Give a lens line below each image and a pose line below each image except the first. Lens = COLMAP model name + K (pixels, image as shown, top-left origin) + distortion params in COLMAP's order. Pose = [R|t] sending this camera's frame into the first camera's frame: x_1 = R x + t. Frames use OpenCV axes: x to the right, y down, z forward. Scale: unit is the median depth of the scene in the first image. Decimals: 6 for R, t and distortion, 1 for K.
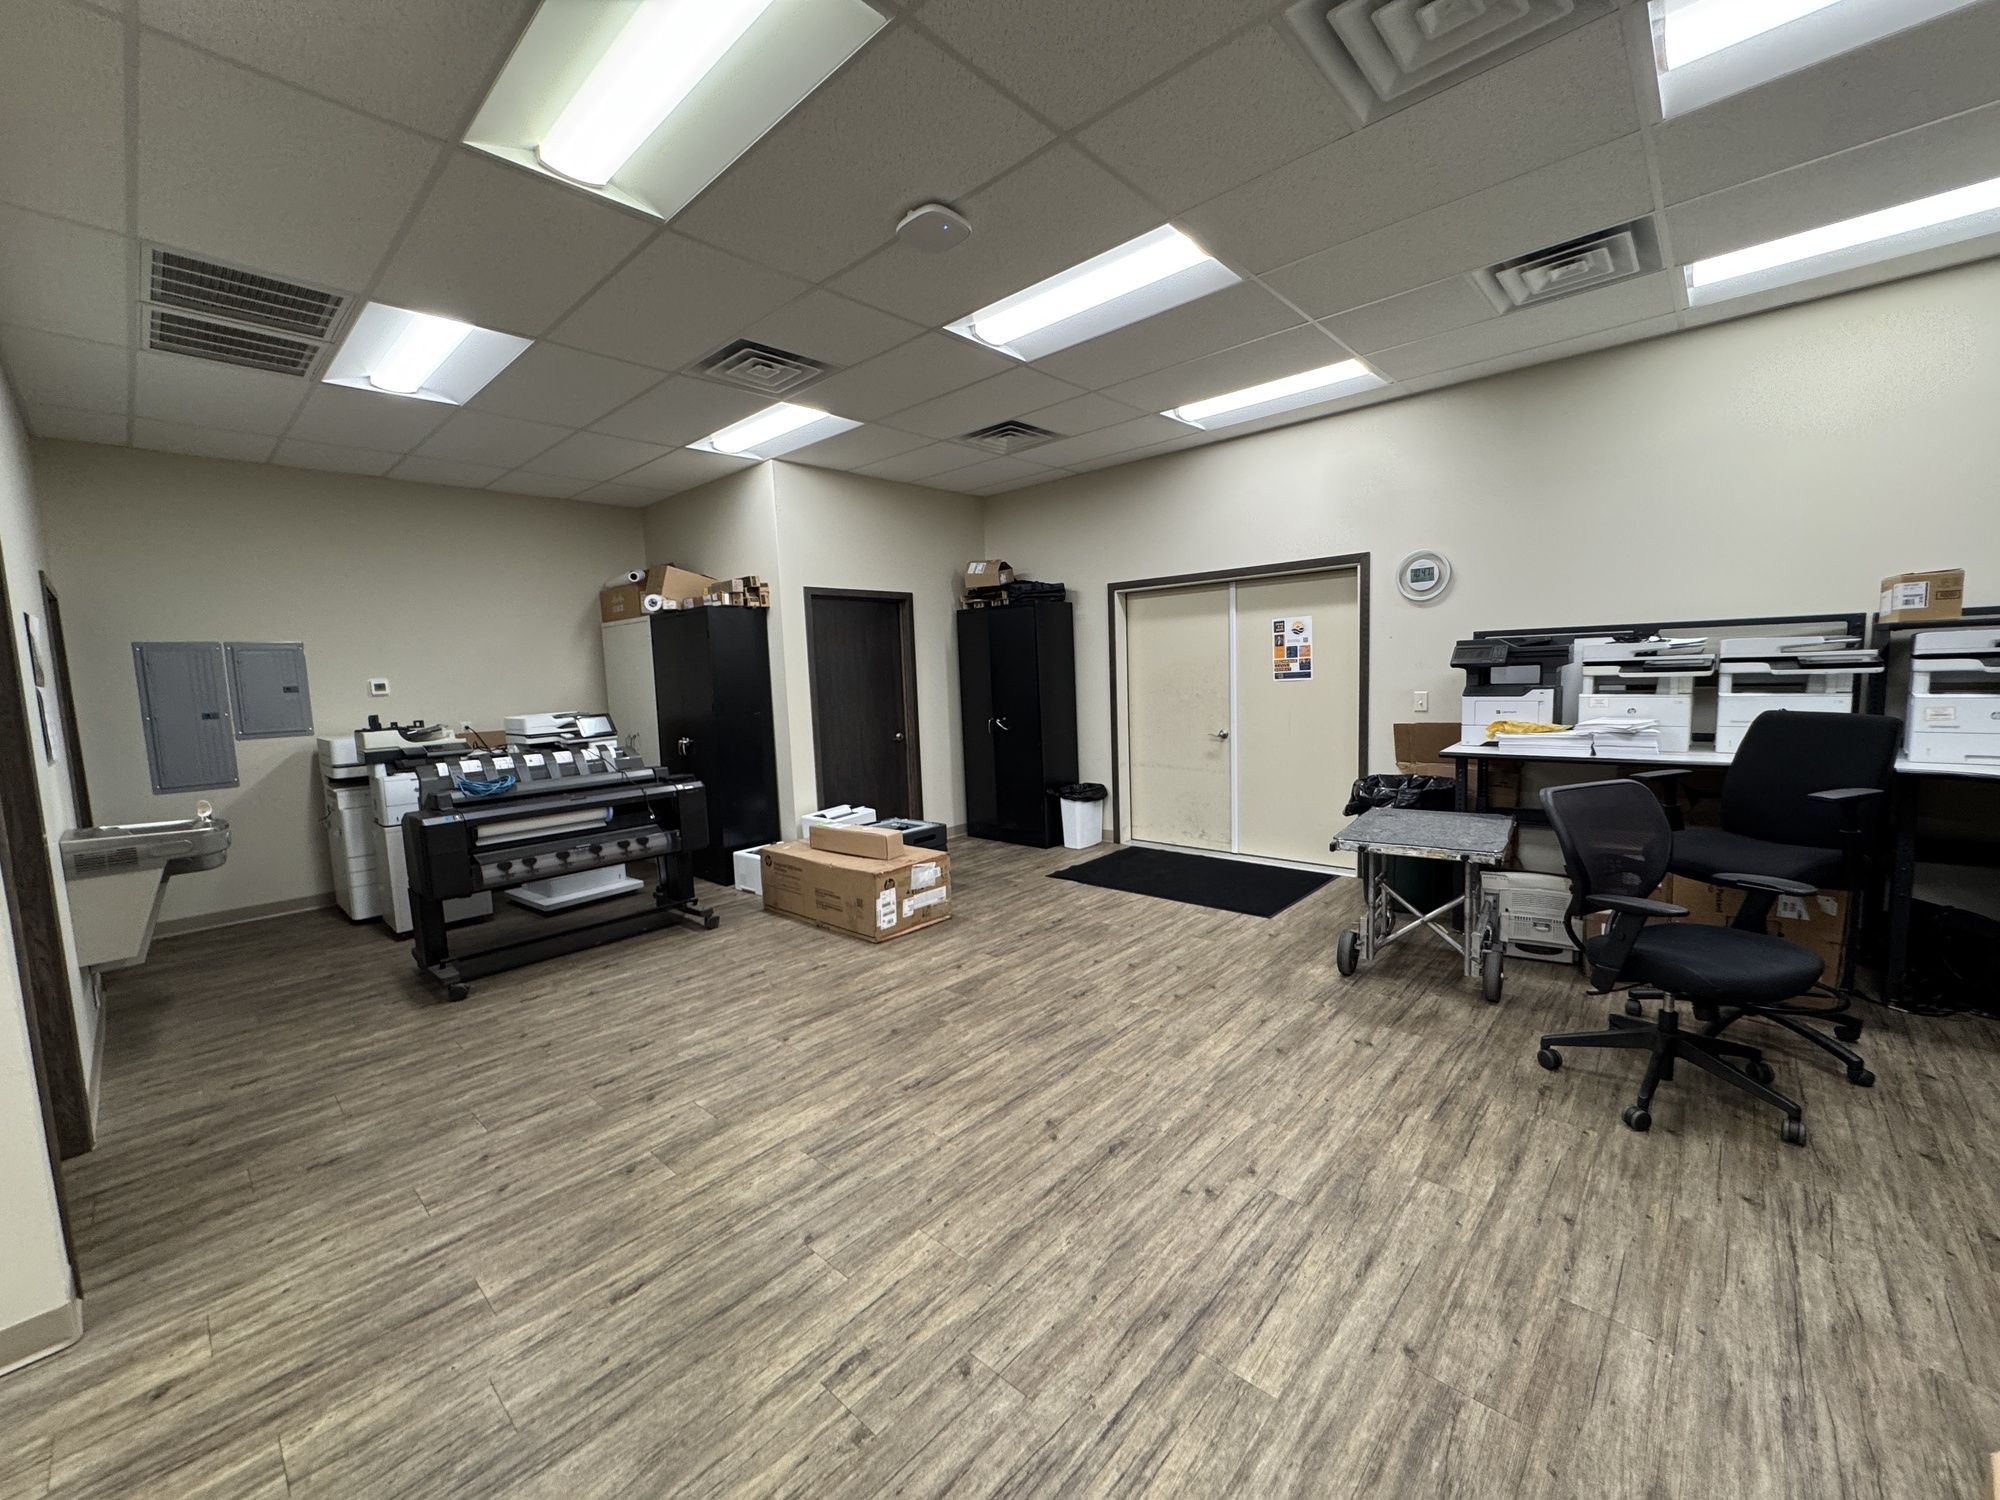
lens RADIAL K [[798.9, 0, 997.4], [0, 798.9, 752.3], [0, 0, 1]] dist [0.003125, 0.000398]
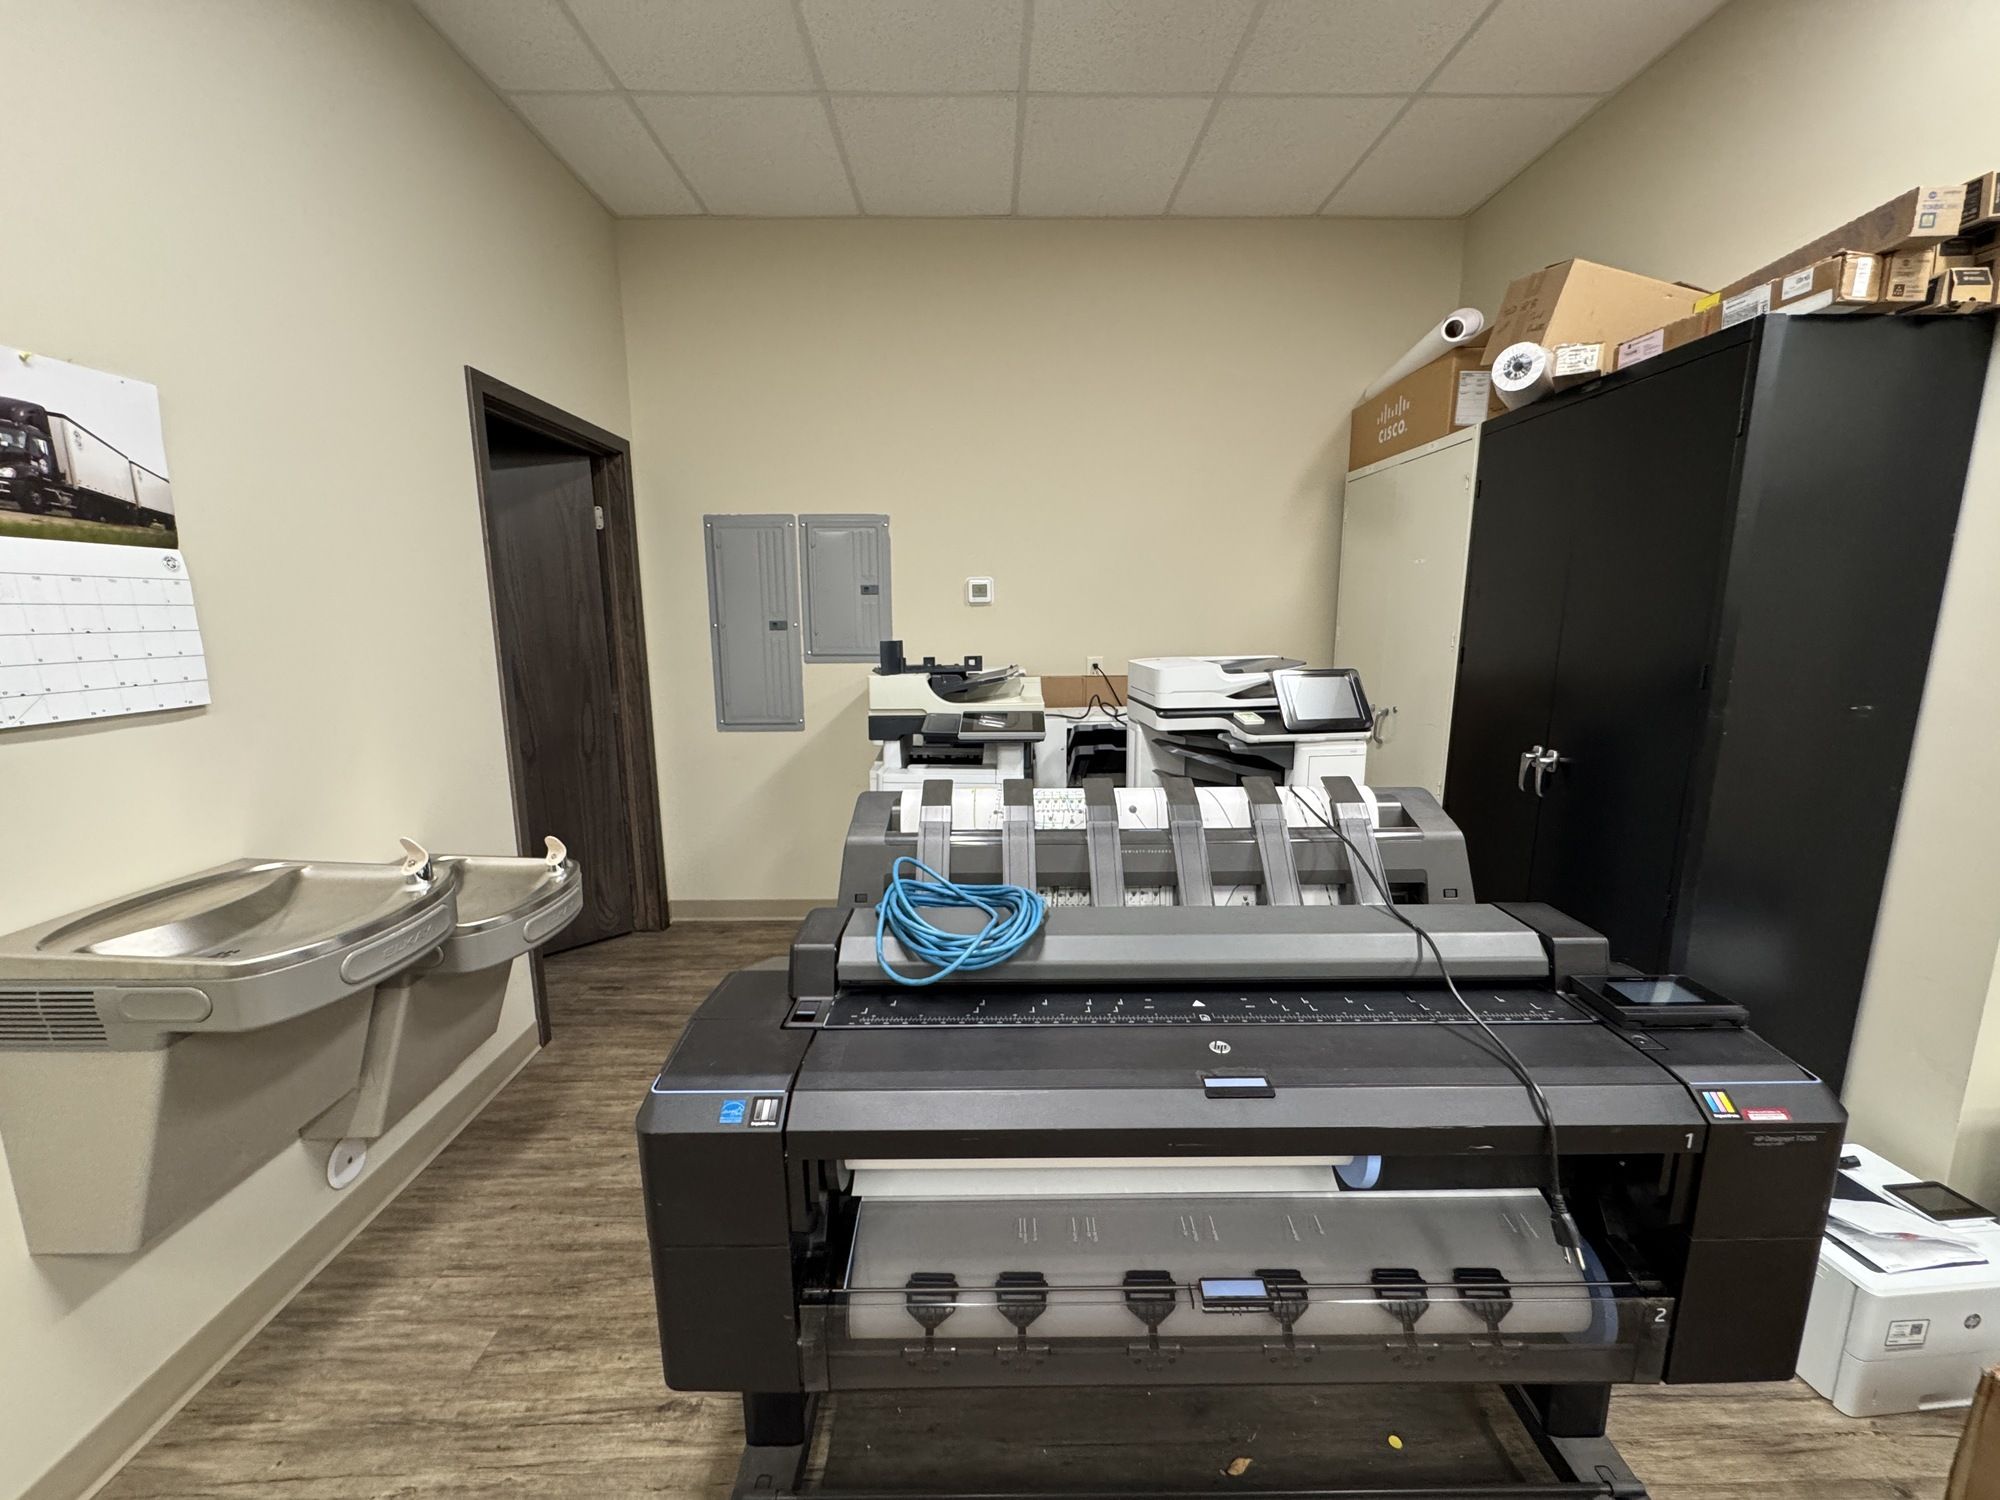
lens RADIAL K [[798.9, 0, 993.0], [0, 798.9, 753.6], [0, 0, 1]] dist [0.003125, 0.000398]
pose [[0.684672, 0.163419, -0.710294, -0.335716], [-0.097321, 0.986311, 0.133112, -0.043732], [0.722324, -0.022012, 0.691204, 0.626358]]
